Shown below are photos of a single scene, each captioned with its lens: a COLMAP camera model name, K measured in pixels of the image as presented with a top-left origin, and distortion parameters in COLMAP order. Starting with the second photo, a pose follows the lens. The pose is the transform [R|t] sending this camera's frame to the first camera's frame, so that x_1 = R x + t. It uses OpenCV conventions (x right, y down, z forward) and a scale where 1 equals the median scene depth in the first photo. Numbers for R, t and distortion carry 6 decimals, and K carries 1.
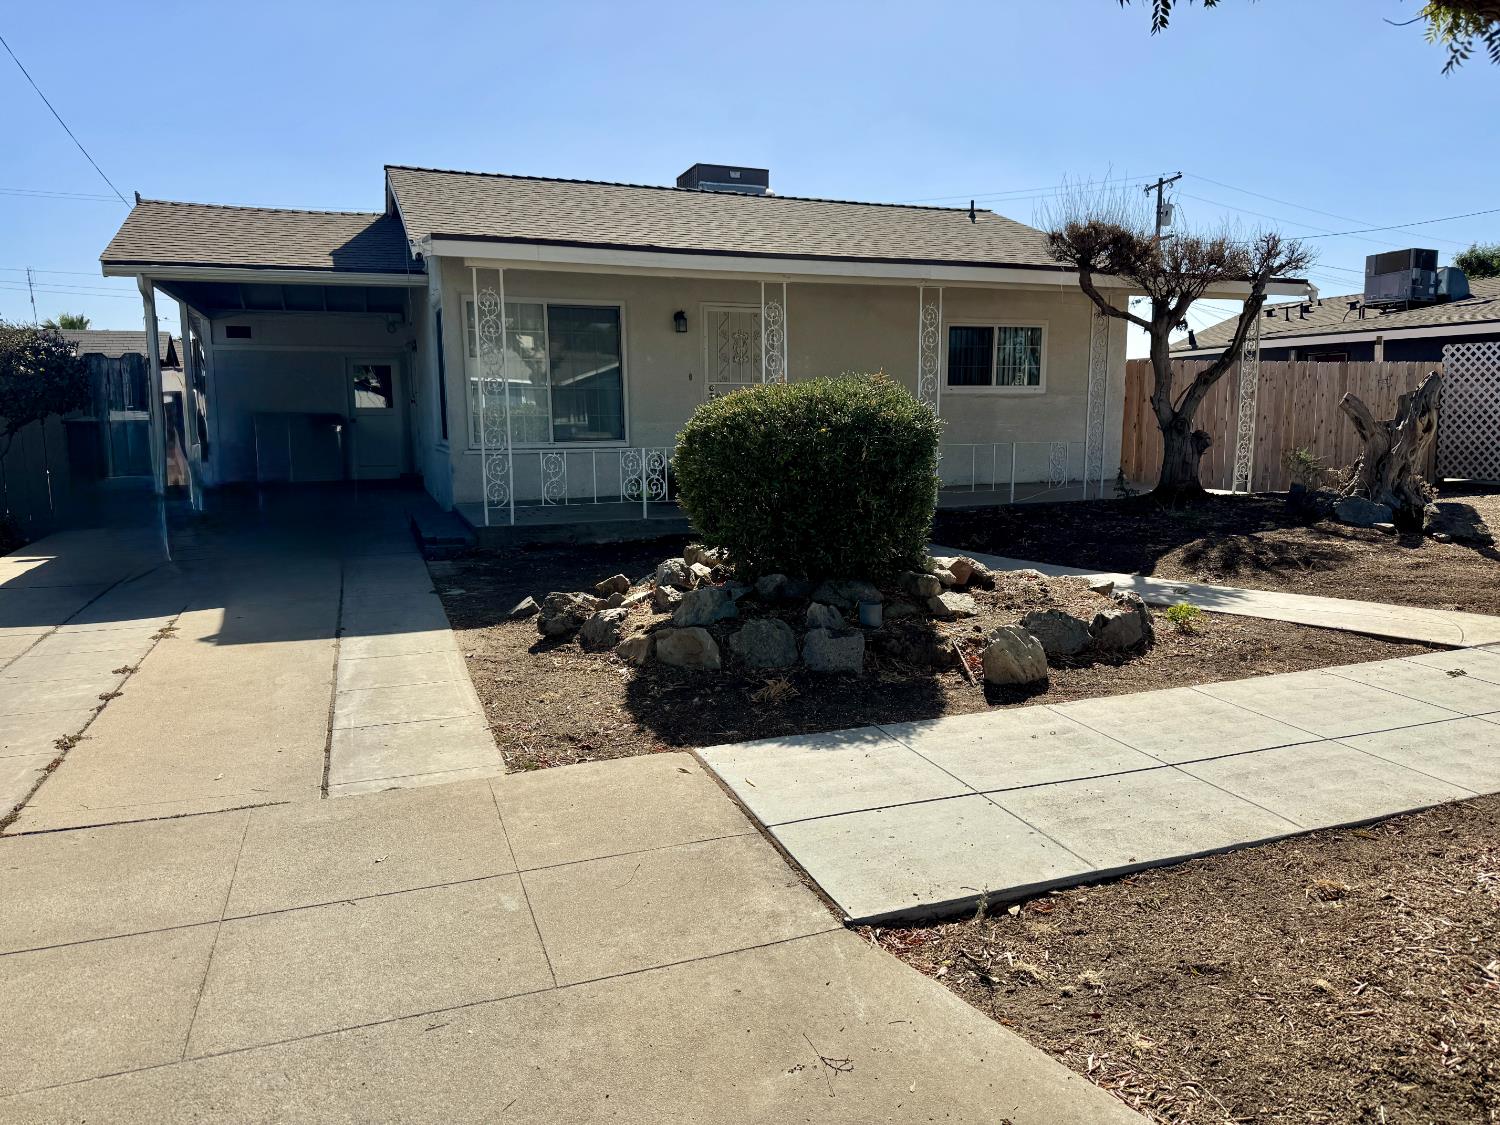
lens RADIAL K [[1051.0, 0, 746.9], [0, 1051.0, 569.8], [0, 0, 1]] dist [0.025050, -0.012123]
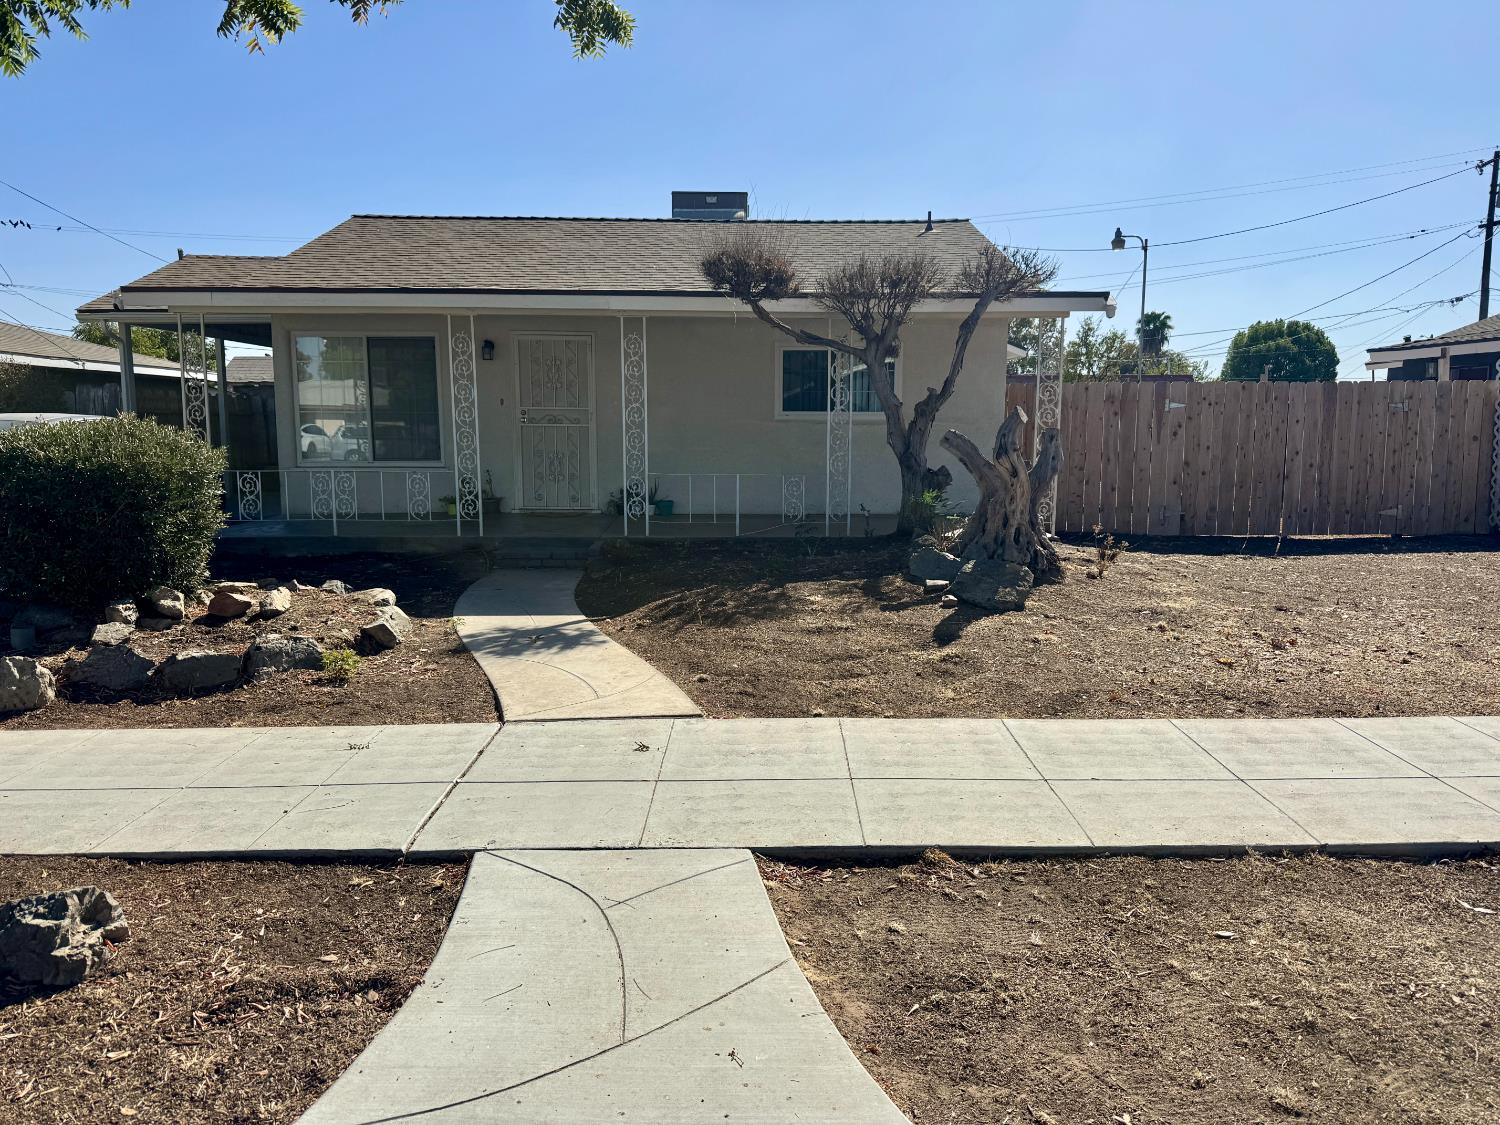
lens RADIAL K [[1051.0, 0, 750.5], [0, 1051.0, 553.1], [0, 0, 1]] dist [0.025050, -0.012123]
pose [[0.937763, 0.051007, -0.343510, 0.500047], [-0.059644, 0.998113, -0.014617, -0.029778], [0.342116, 0.034196, 0.939035, 0.094206]]
